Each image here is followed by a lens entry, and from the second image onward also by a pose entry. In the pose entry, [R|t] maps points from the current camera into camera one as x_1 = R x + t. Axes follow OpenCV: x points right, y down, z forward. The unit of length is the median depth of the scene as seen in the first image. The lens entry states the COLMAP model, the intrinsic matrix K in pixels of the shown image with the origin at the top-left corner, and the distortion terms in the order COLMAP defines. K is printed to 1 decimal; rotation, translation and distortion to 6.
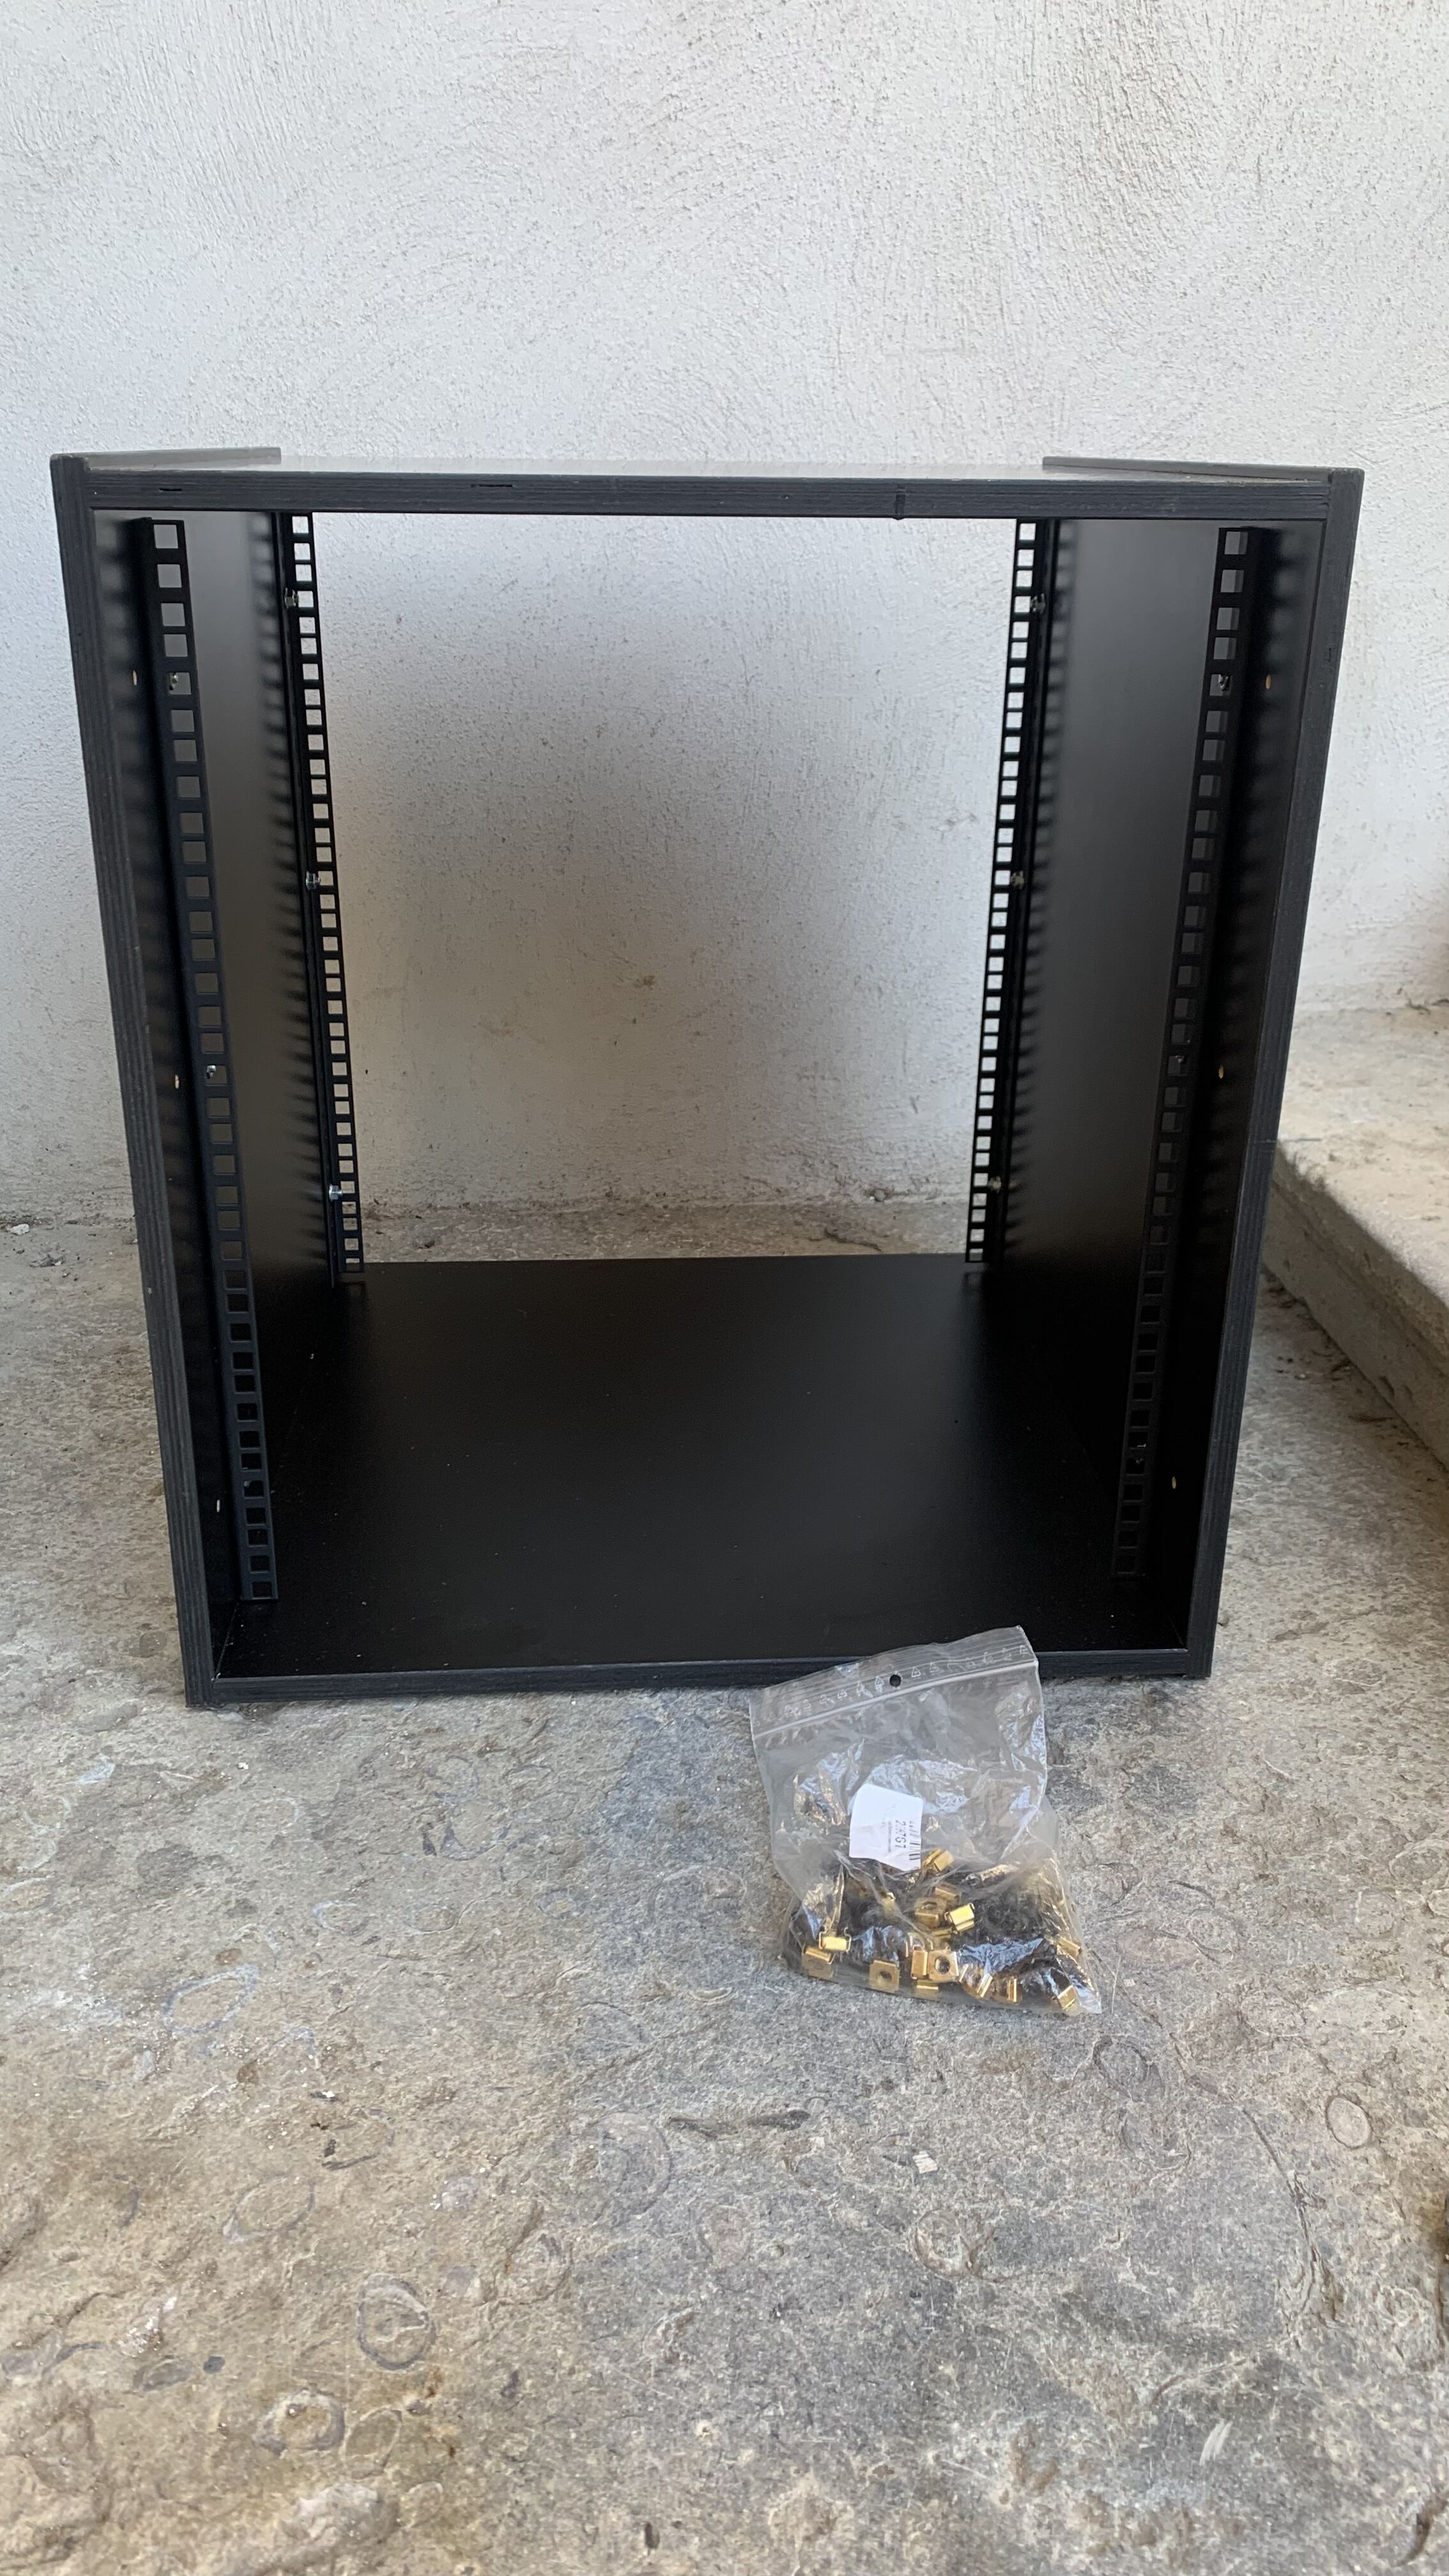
lens RADIAL K [[1975.5, 0, 739.0], [0, 1975.5, 1261.3], [0, 0, 1]] dist [-0.001211, -0.003446]
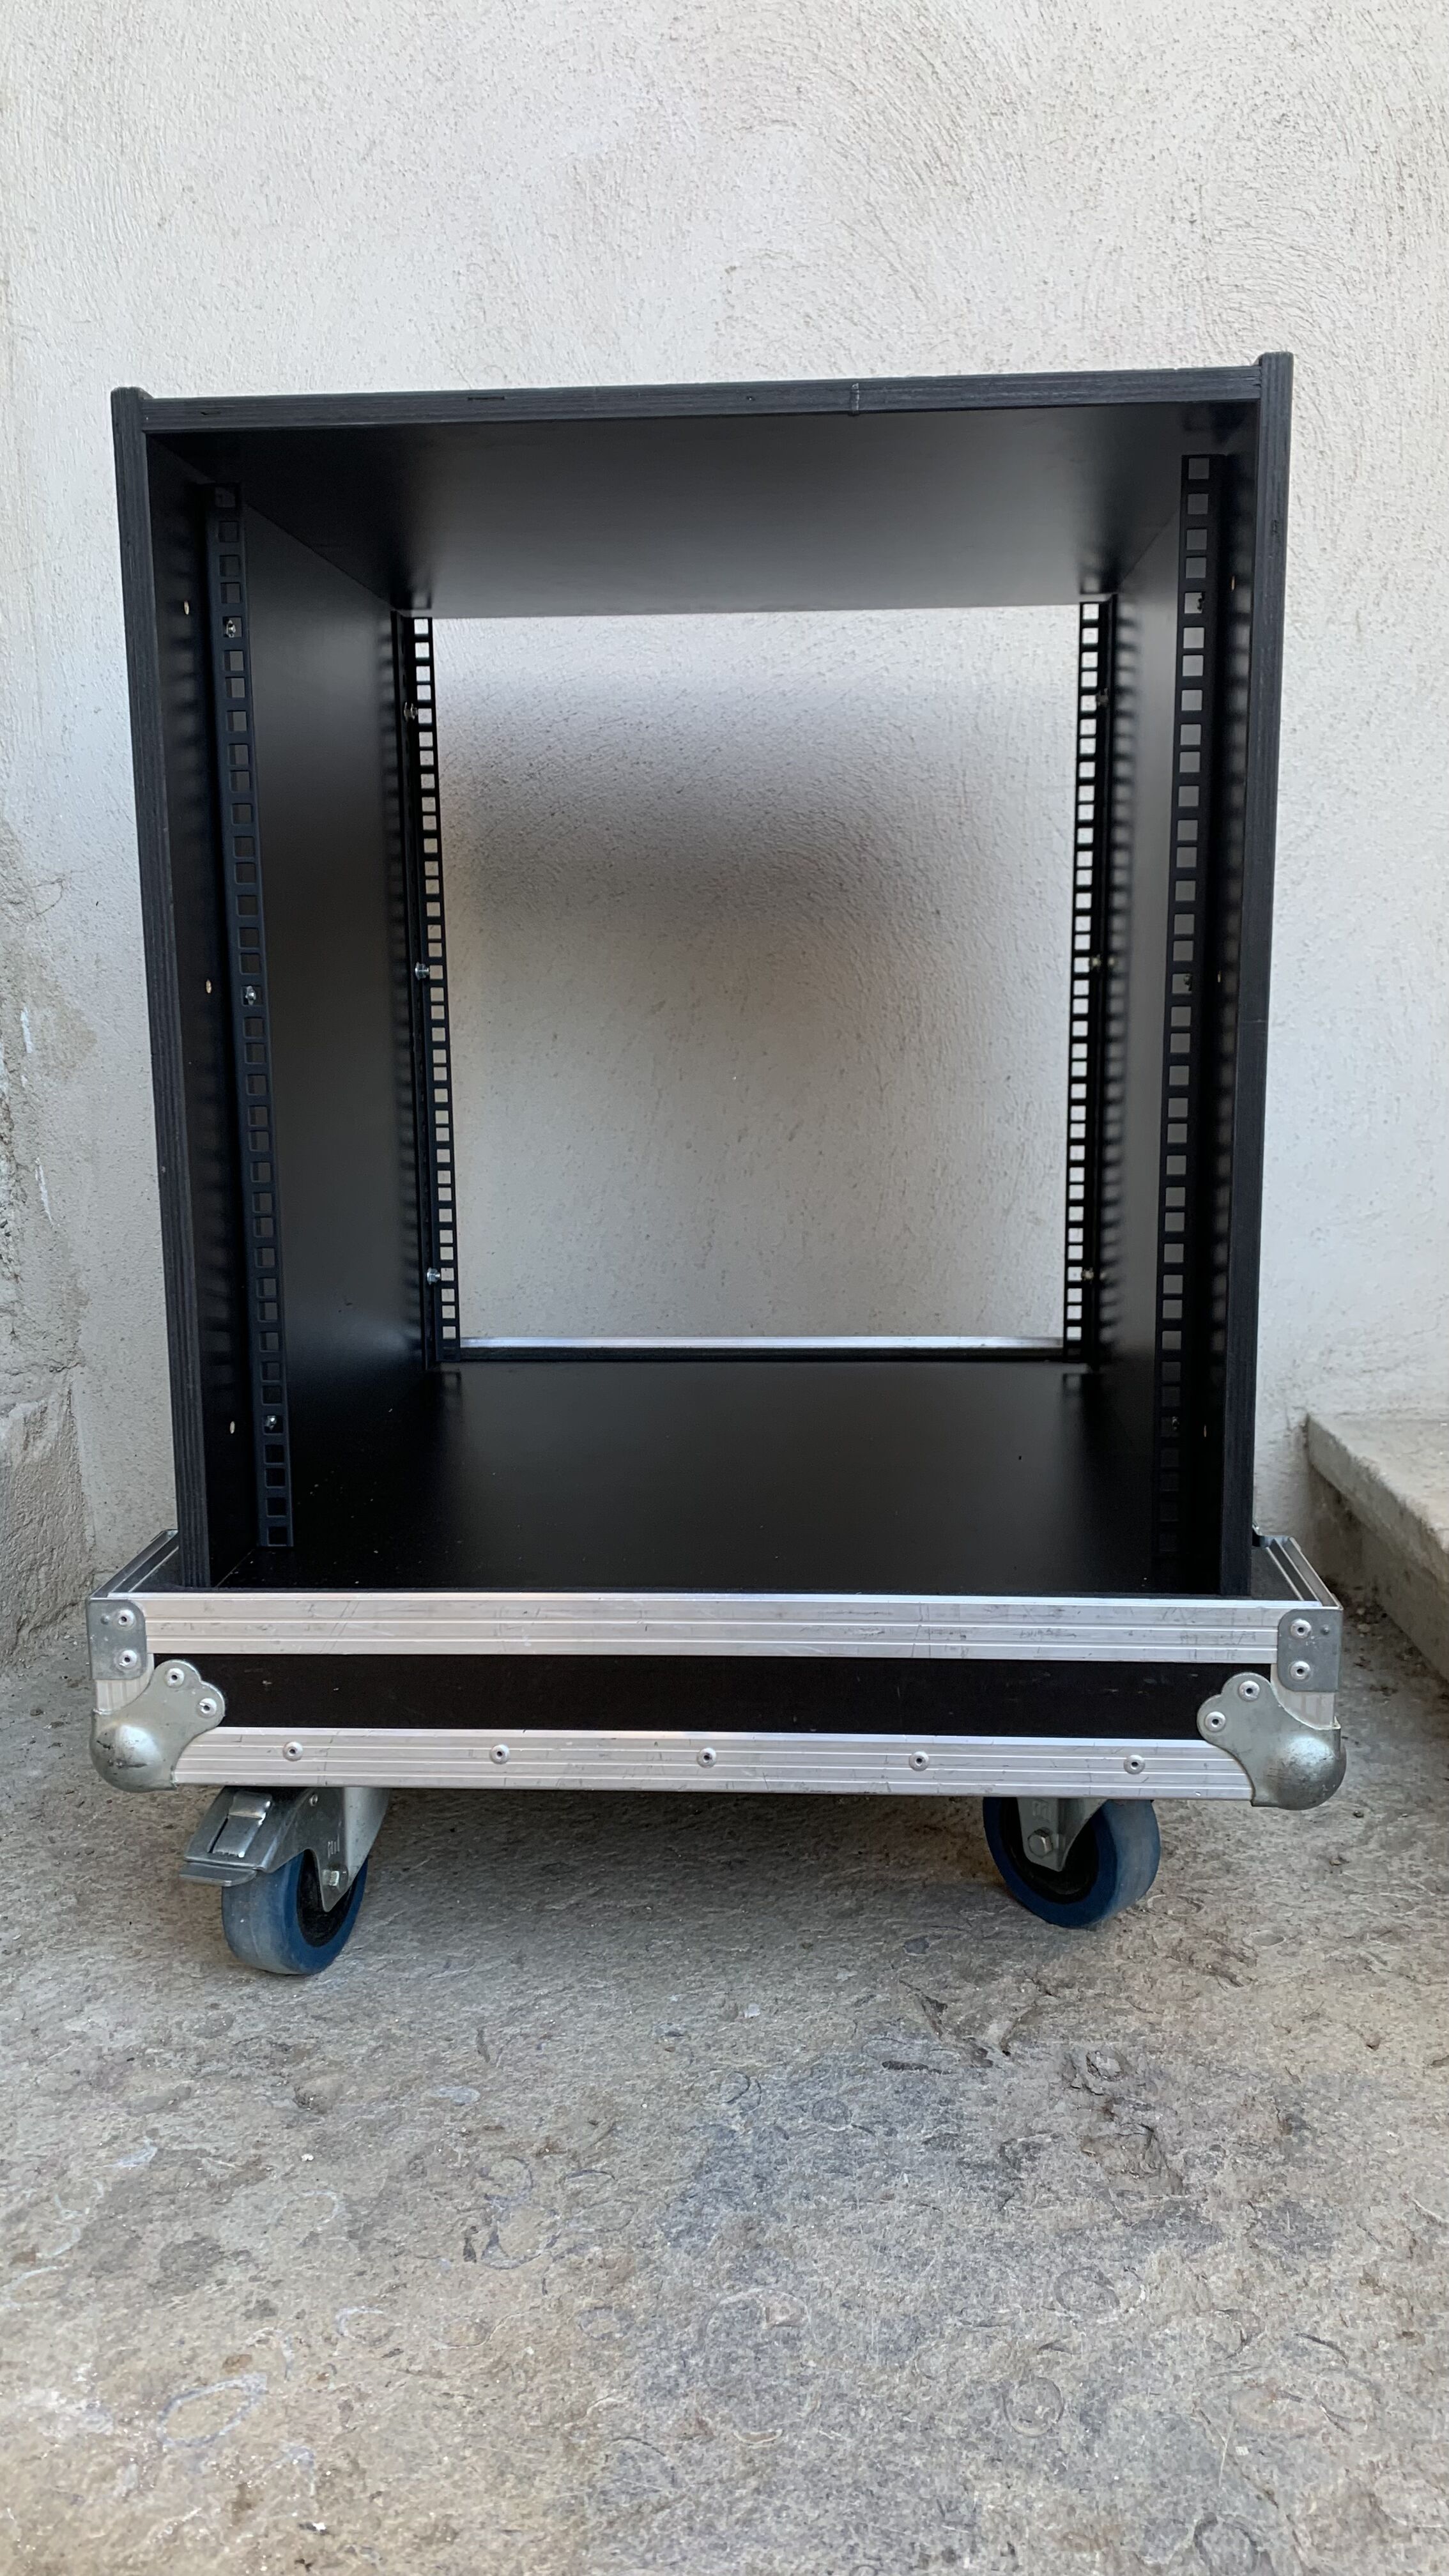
lens RADIAL K [[1975.5, 0, 737.5], [0, 1975.5, 1241.3], [0, 0, 1]] dist [-0.001211, -0.003446]
pose [[0.993960, -0.008181, -0.109434, 0.067877], [-0.018156, 0.971215, -0.237514, 0.053322], [0.108227, 0.238066, 0.965200, 0.015542]]
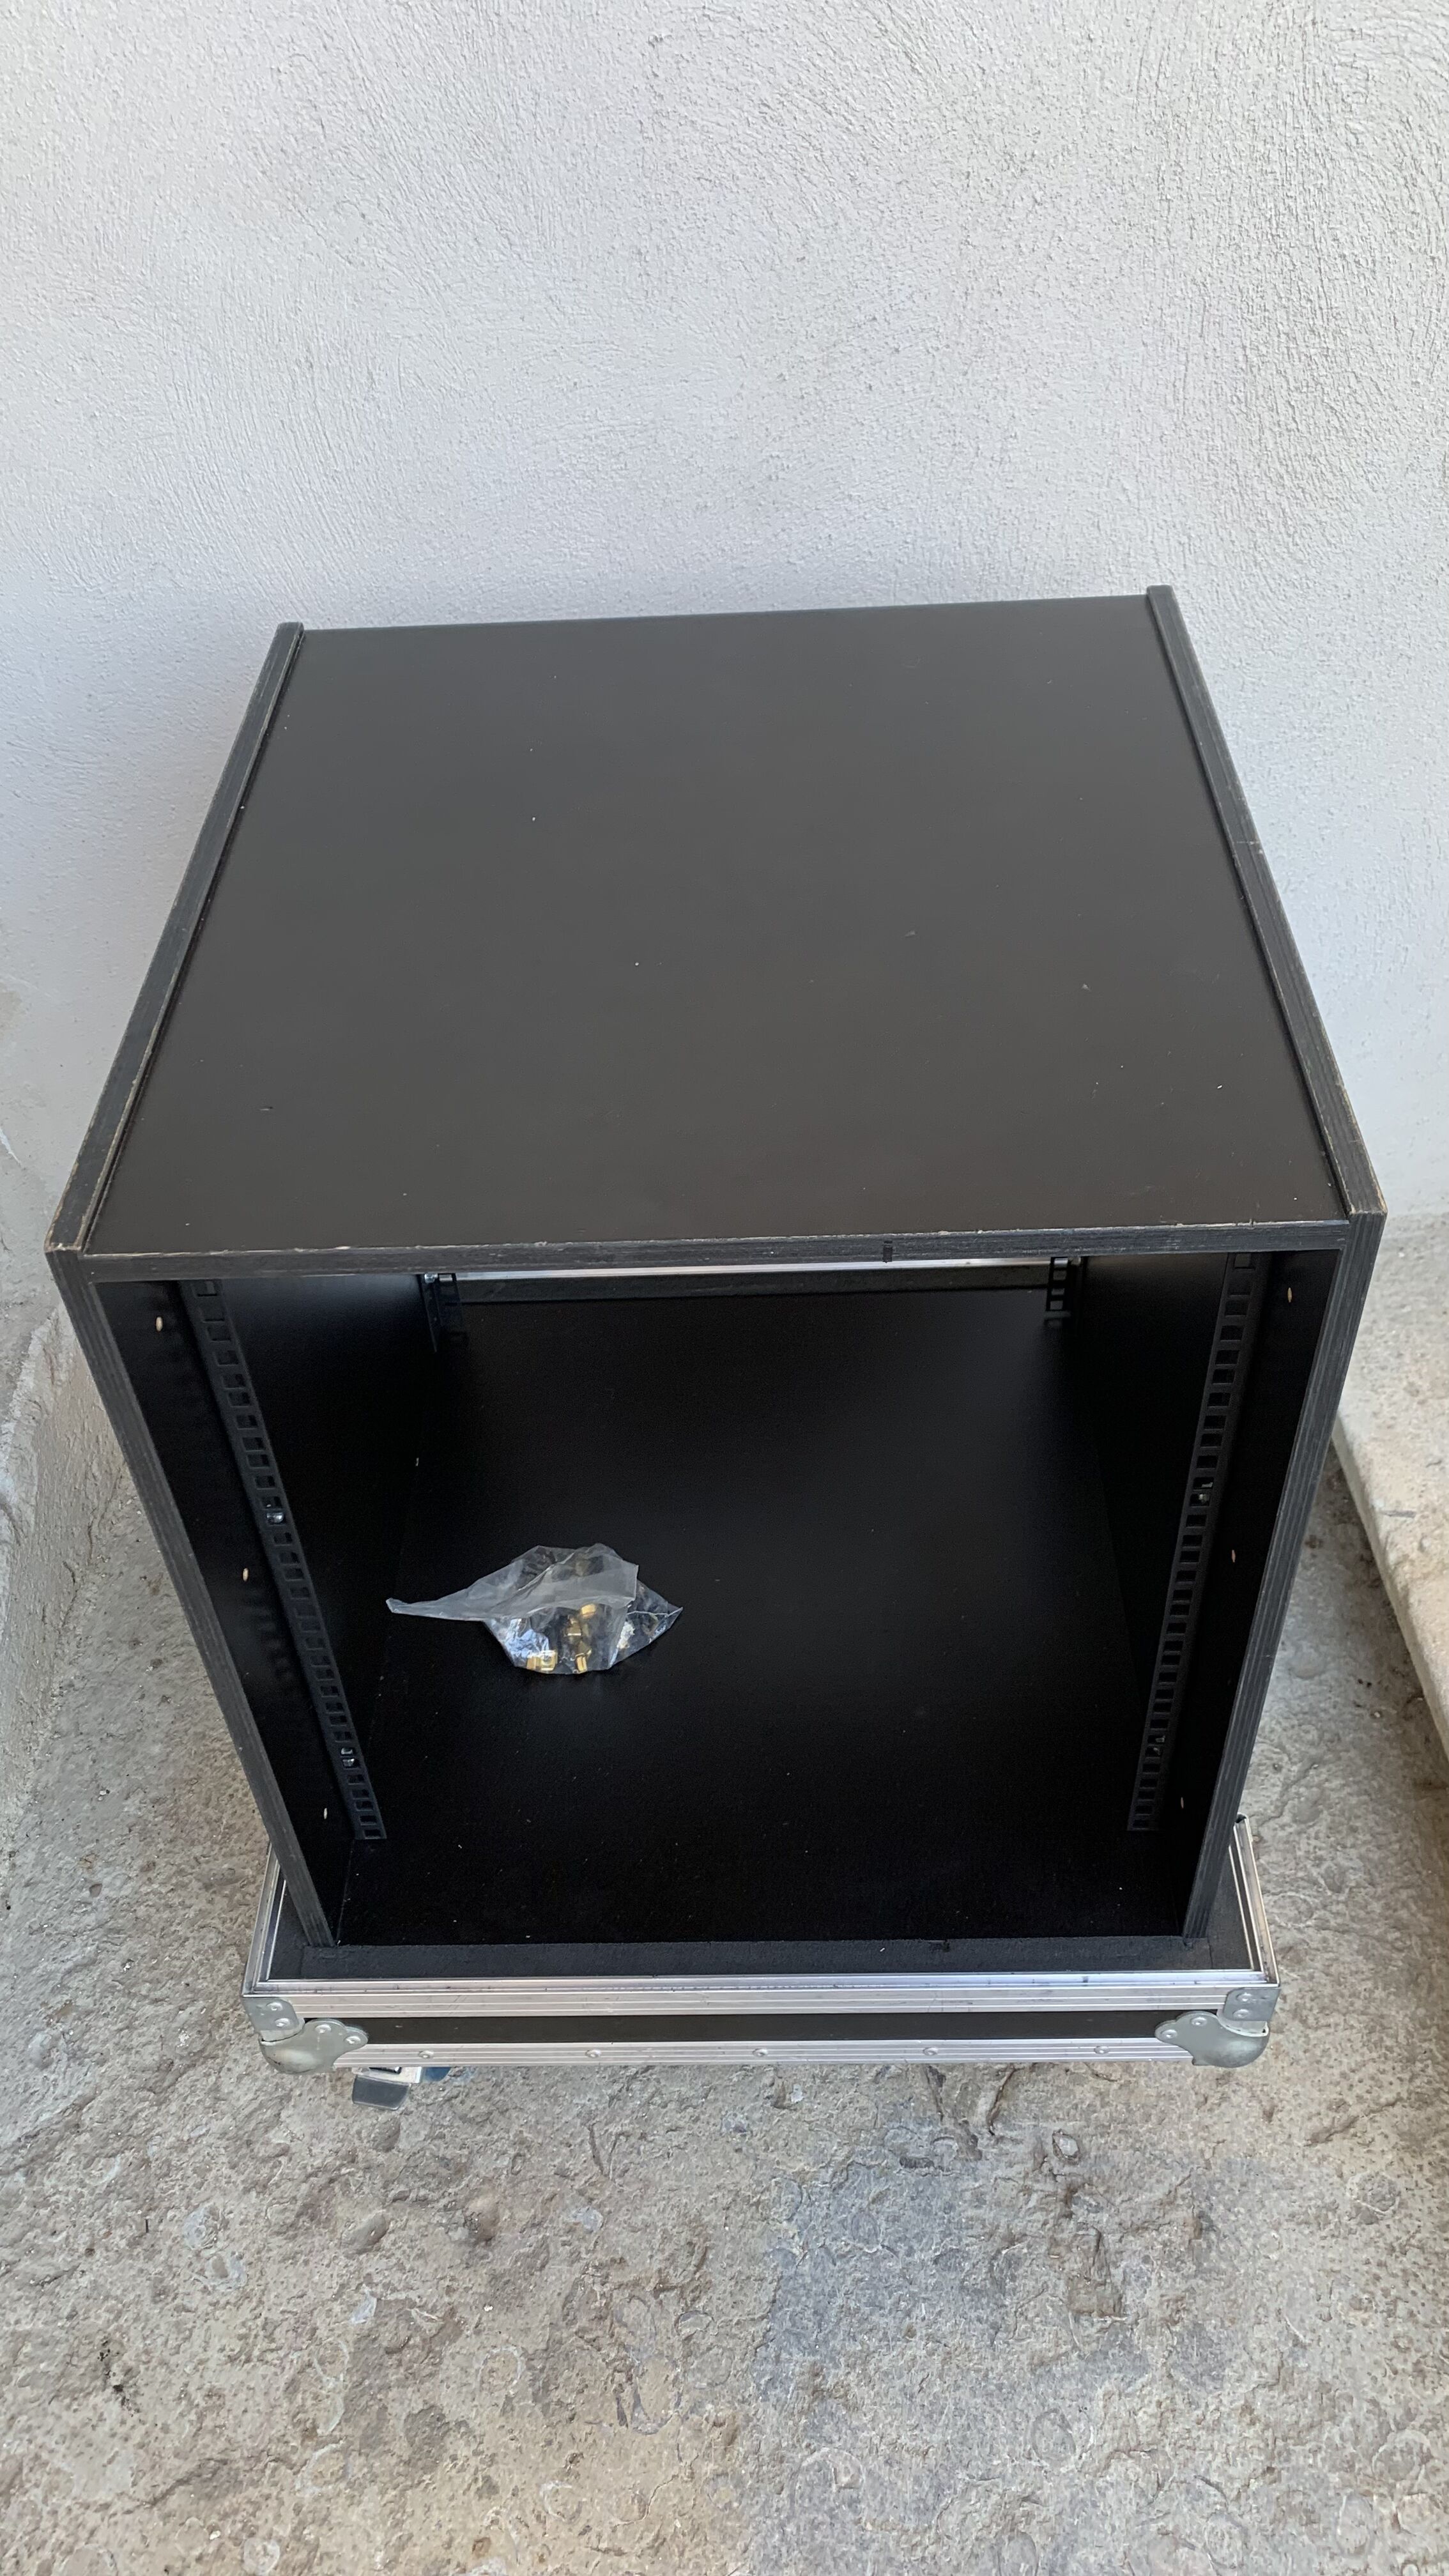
lens RADIAL K [[1975.5, 0, 712.4], [0, 1975.5, 1282.7], [0, 0, 1]] dist [-0.001211, -0.003446]
pose [[0.996268, -0.007225, -0.086006, 0.019858], [0.037124, 0.935475, 0.351439, -0.827209], [0.077917, -0.353320, 0.932252, 0.047952]]
